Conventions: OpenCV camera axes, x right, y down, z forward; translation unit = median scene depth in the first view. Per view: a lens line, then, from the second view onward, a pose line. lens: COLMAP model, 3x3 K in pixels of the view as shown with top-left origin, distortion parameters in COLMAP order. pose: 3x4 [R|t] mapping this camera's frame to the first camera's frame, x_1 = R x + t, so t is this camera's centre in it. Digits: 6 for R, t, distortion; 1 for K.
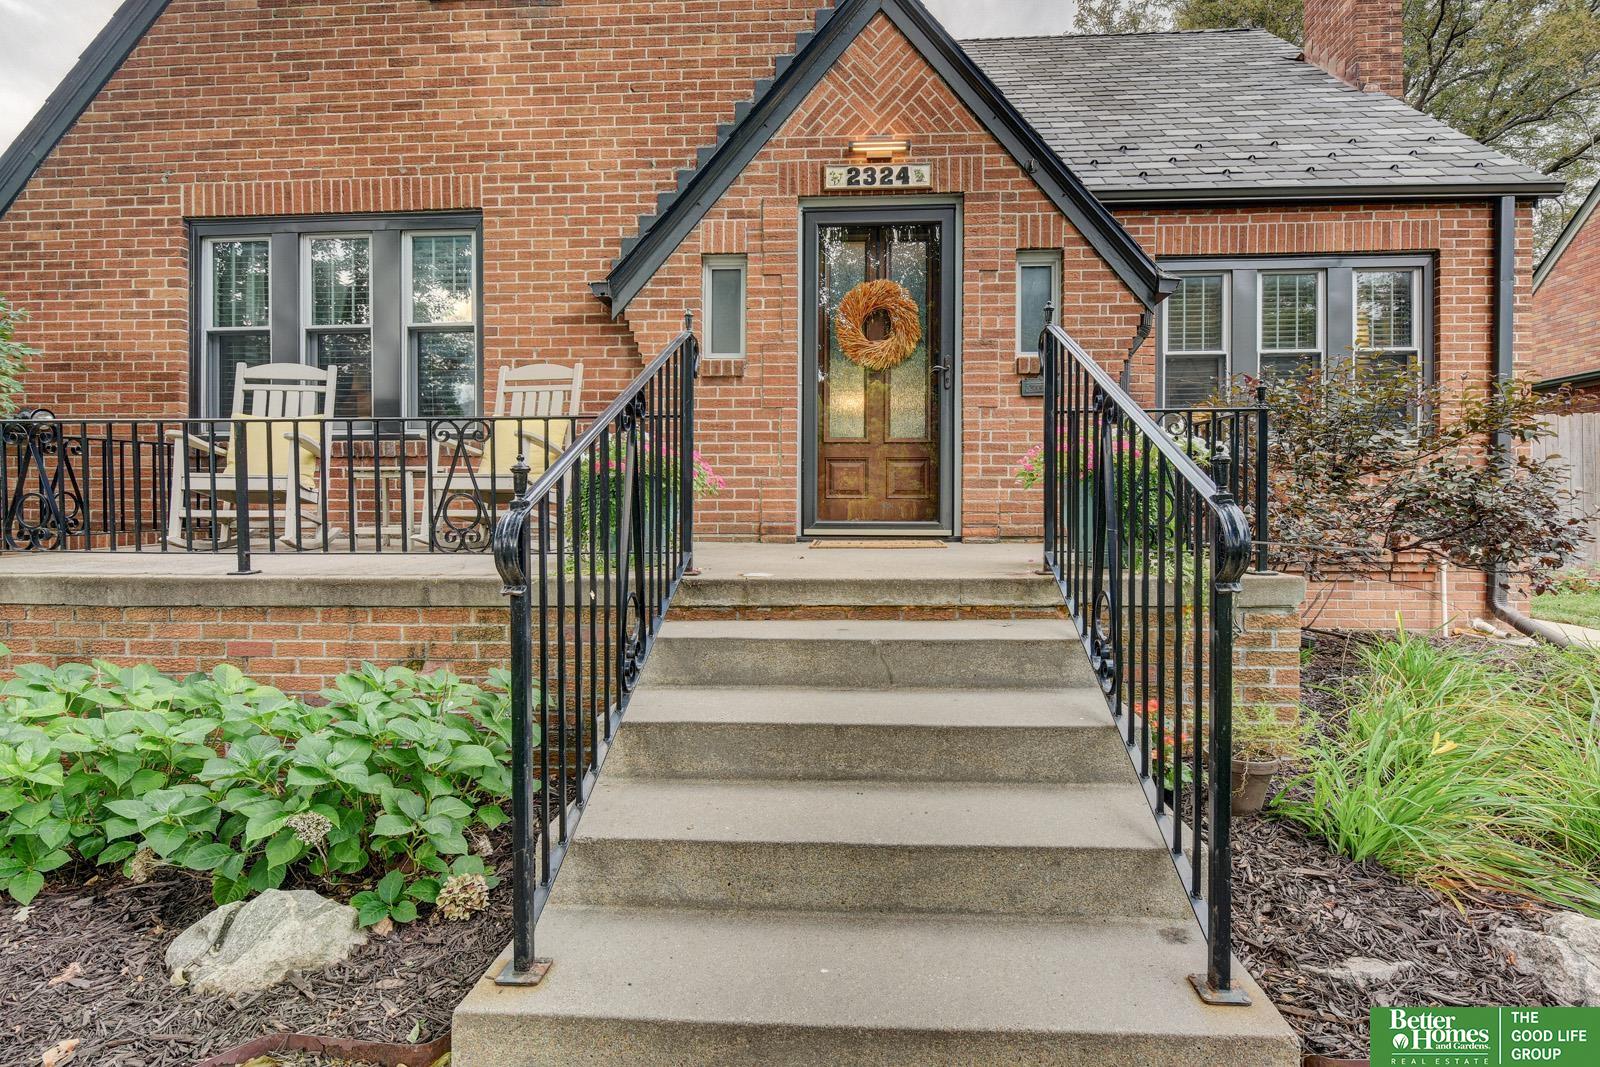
lens RADIAL K [[798.2, 0, 790.7], [0, 798.2, 476.3], [0, 0, 1]] dist [-0.002164, -0.006742]
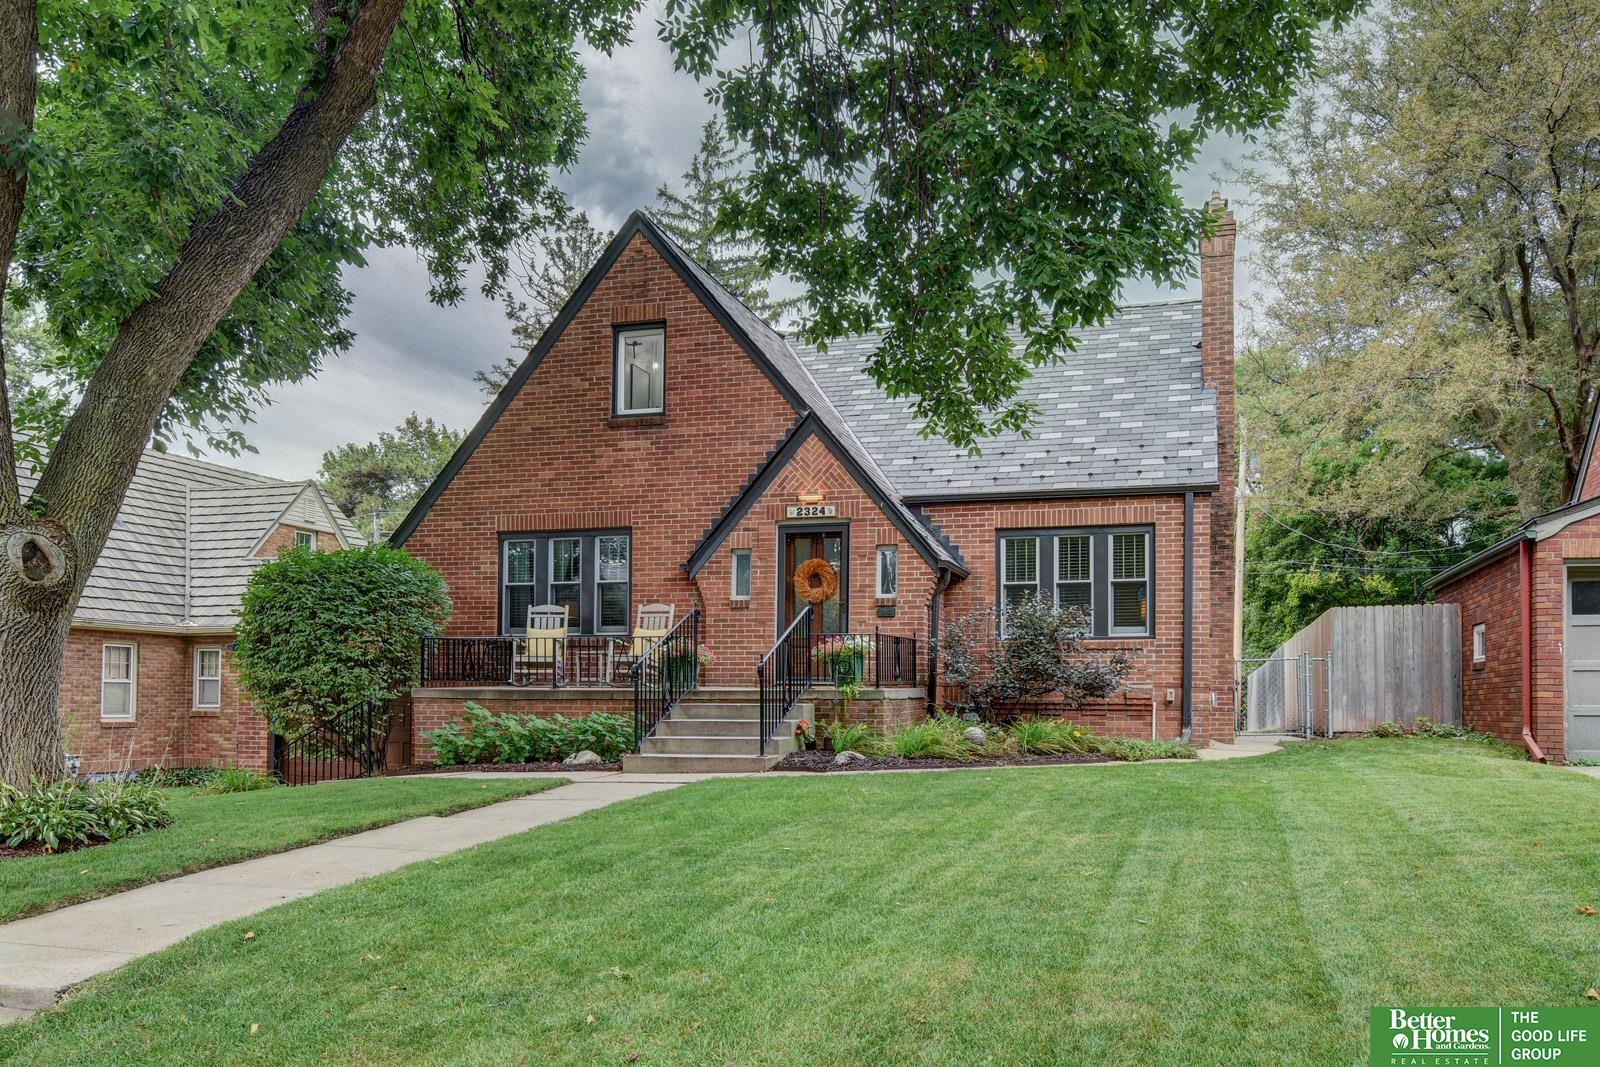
lens RADIAL K [[1161.4, 0, 817.1], [0, 1161.4, 534.9], [0, 0, 1]] dist [0.003844, -0.000641]
pose [[0.978336, -0.022156, -0.205834, 0.716366], [0.002084, 0.995260, -0.097223, -0.017366], [0.207012, 0.094688, 0.973745, -1.867798]]
